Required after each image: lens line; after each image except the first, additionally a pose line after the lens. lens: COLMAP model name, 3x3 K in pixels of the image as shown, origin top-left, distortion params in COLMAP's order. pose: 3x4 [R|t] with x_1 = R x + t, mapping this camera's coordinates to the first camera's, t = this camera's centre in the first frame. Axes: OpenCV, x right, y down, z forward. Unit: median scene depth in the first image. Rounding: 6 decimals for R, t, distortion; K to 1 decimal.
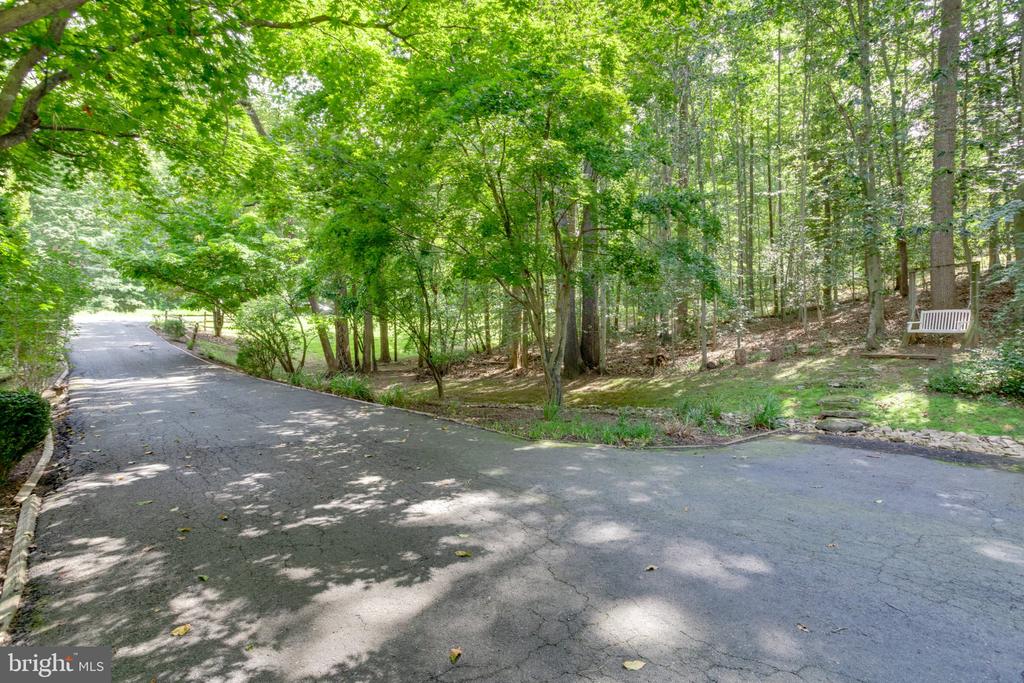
lens RADIAL K [[487.3, 0, 512.0], [0, 487.3, 341.5], [0, 0, 1]] dist [0.003183, 0.001186]
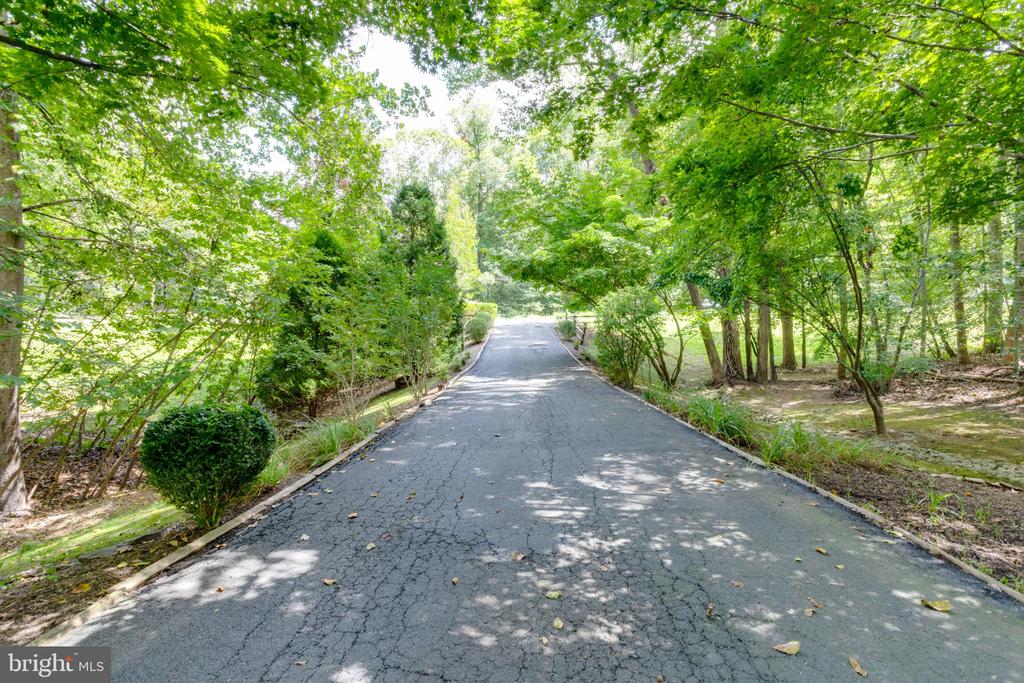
lens RADIAL K [[504.3, 0, 513.5], [0, 504.3, 328.3], [0, 0, 1]] dist [-0.037877, 0.034761]
pose [[0.722204, -0.008845, -0.691624, -0.028095], [-0.008989, 0.999714, -0.022172, -0.001502], [0.691622, 0.022230, 0.721917, 0.139940]]
